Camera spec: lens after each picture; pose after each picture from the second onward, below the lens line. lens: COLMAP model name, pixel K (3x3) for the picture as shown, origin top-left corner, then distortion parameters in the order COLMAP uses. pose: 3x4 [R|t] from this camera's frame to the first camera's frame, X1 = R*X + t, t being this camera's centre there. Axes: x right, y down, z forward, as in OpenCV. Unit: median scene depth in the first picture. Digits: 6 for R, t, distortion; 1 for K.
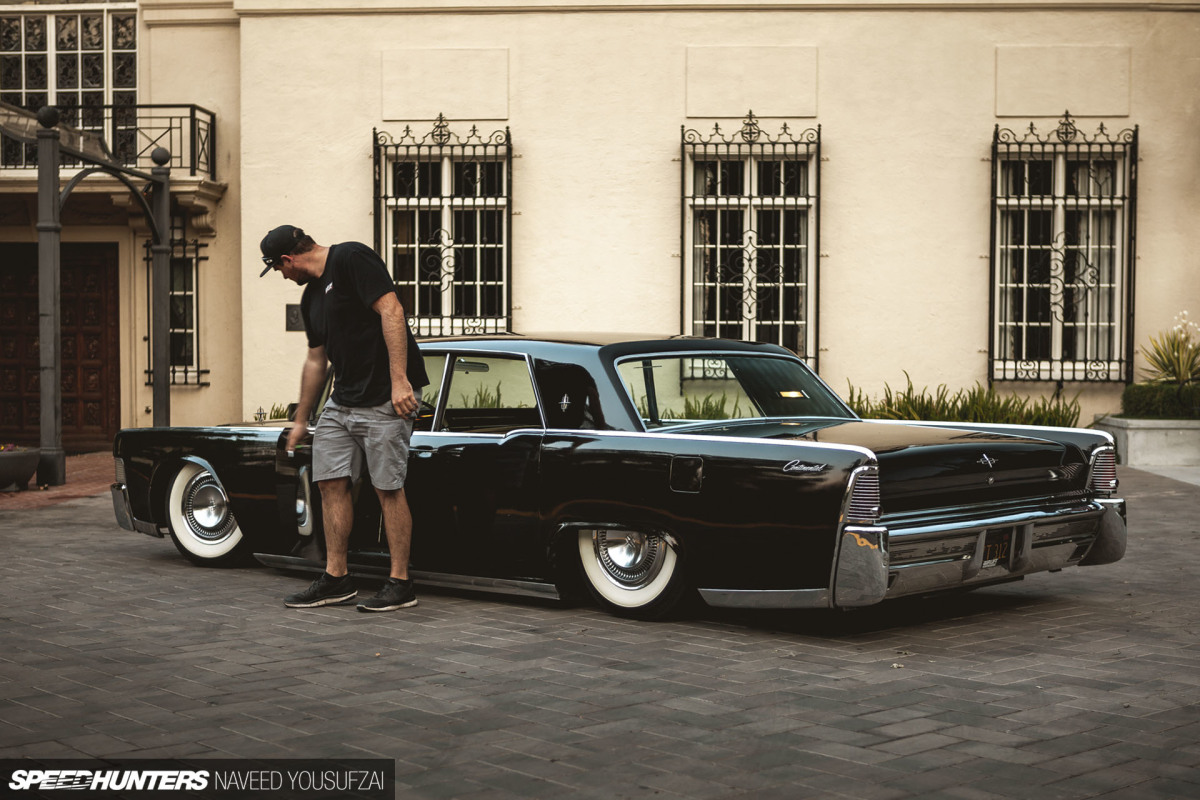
lens RADIAL K [[1592.5, 0, 604.0], [0, 1592.5, 402.4], [0, 0, 1]] dist [-0.006493, 0.000000]
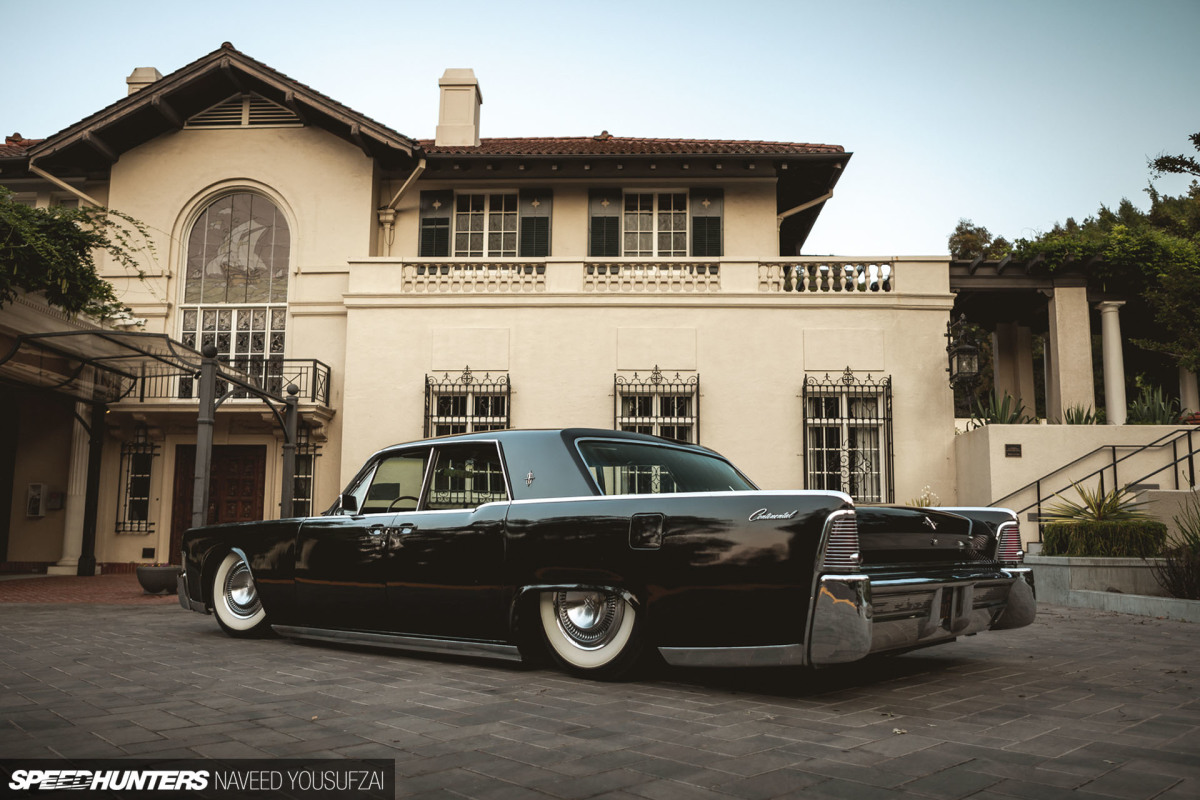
lens RADIAL K [[838.9, 0, 594.2], [0, 838.9, 436.3], [0, 0, 1]] dist [-0.018905, 0.005783]
pose [[0.999431, 0.008751, 0.032588, 0.000332], [-0.003604, 0.987944, -0.154771, 0.023461], [-0.033550, 0.154565, 0.987413, 0.160784]]
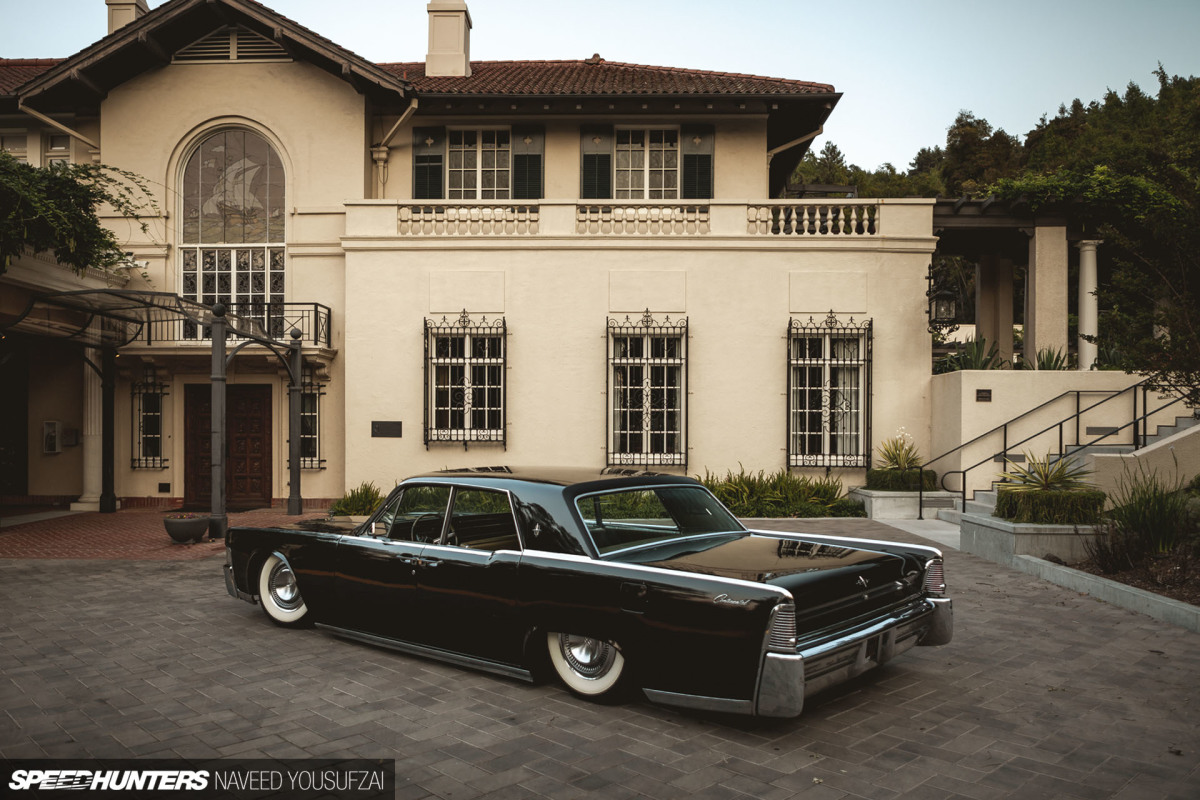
lens RADIAL K [[838.9, 0, 595.2], [0, 838.9, 428.3], [0, 0, 1]] dist [-0.018905, 0.005783]
pose [[0.999051, -0.000520, 0.043554, -0.002550], [0.002123, 0.999322, -0.036765, -0.022509], [-0.043505, 0.036822, 0.998374, 0.114186]]
